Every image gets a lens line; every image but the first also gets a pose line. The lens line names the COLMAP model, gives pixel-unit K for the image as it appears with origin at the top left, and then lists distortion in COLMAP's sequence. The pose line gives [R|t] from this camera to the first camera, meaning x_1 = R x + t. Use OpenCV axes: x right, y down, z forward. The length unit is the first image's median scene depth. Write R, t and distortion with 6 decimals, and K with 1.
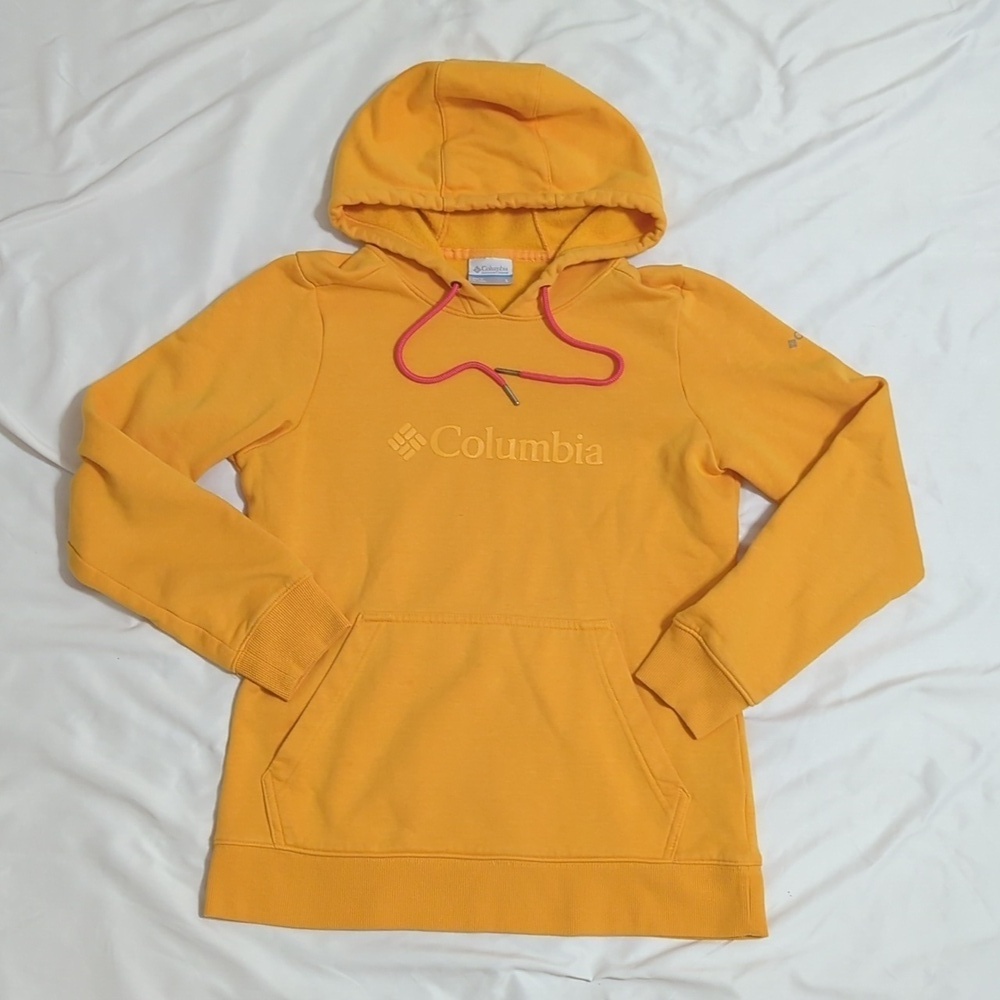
lens RADIAL K [[1620.2, 0, 500.0], [0, 1620.2, 500.0], [0, 0, 1]] dist [0.189832, -0.826724]
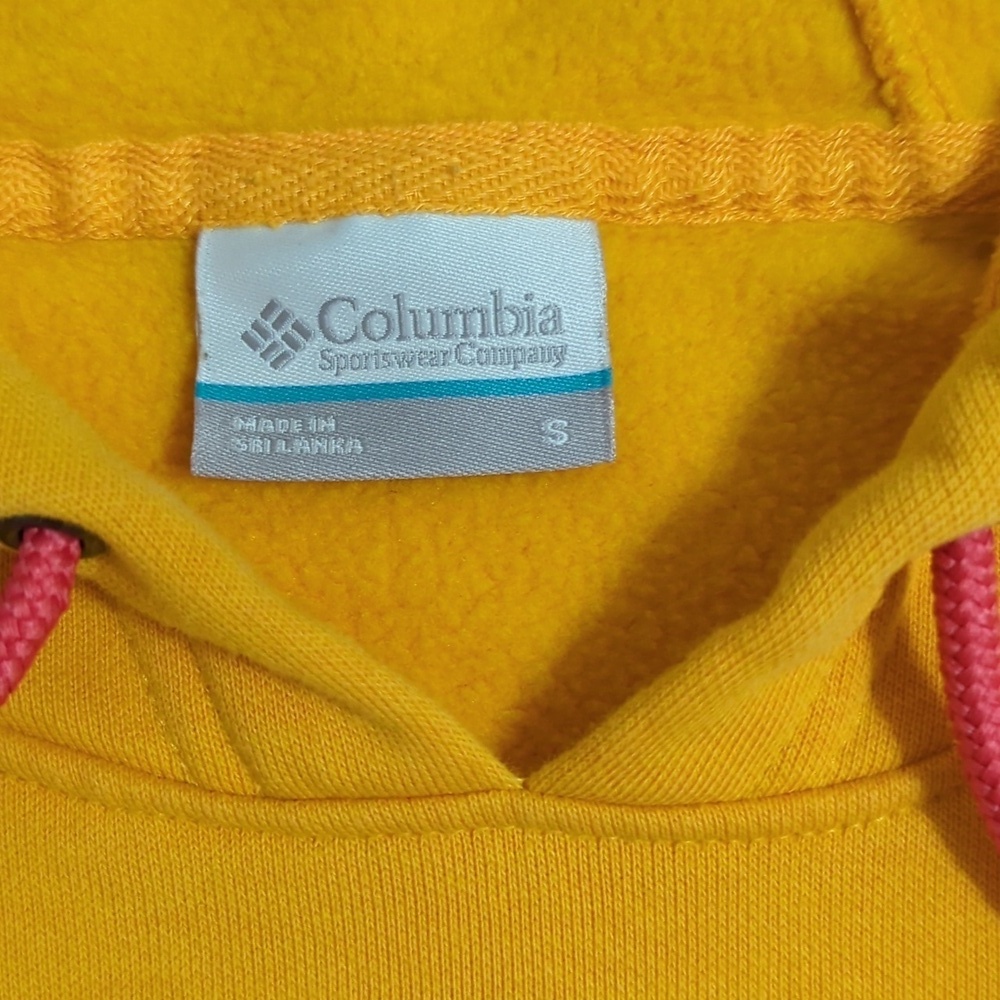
lens RADIAL K [[1620.2, 0, 500.0], [0, 1620.2, 500.0], [0, 0, 1]] dist [0.189832, -0.826724]
pose [[0.998659, -0.049551, 0.015014, -0.001483], [0.046893, 0.988550, 0.143420, -0.147721], [-0.021949, -0.142524, 0.989548, 0.905598]]
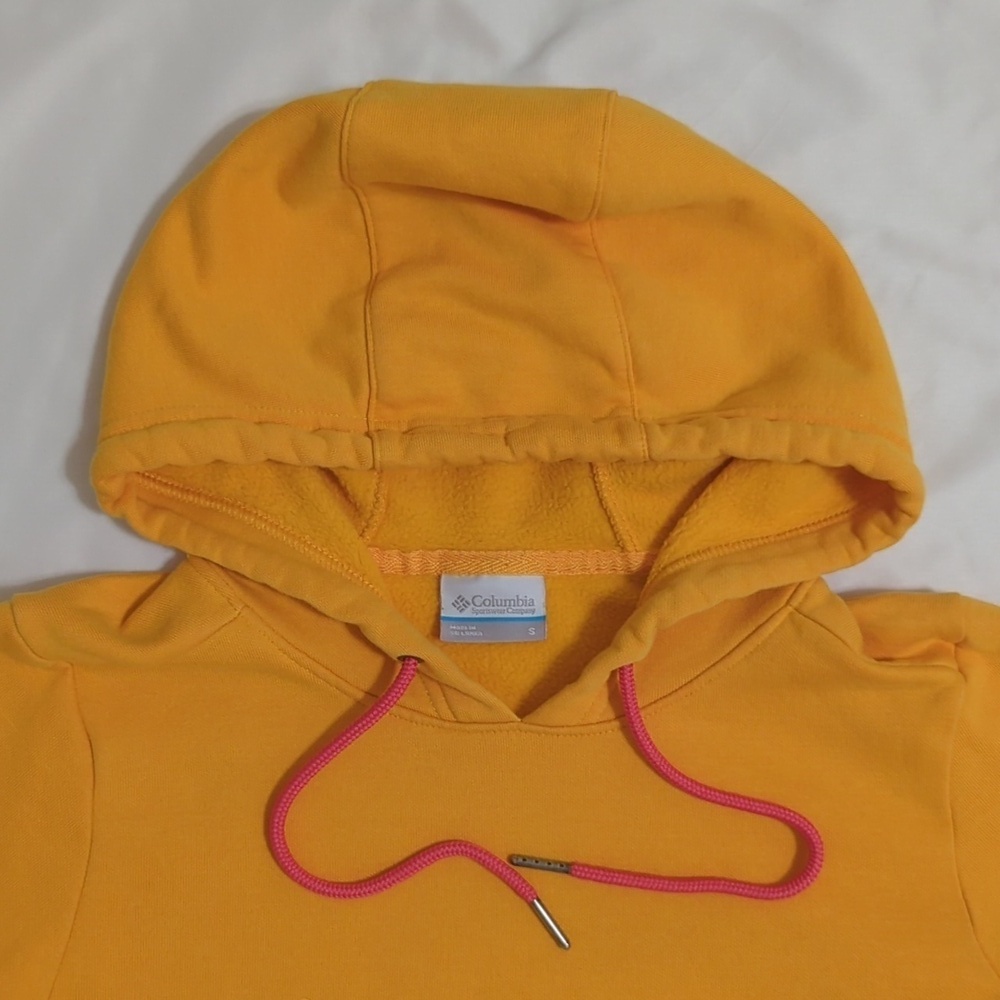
lens RADIAL K [[1620.2, 0, 500.0], [0, 1620.2, 500.0], [0, 0, 1]] dist [0.189832, -0.826724]
pose [[0.999690, -0.024874, 0.000805, -0.003696], [0.024320, 0.983262, 0.180569, -0.246478], [-0.005283, -0.180493, 0.983562, 0.604130]]
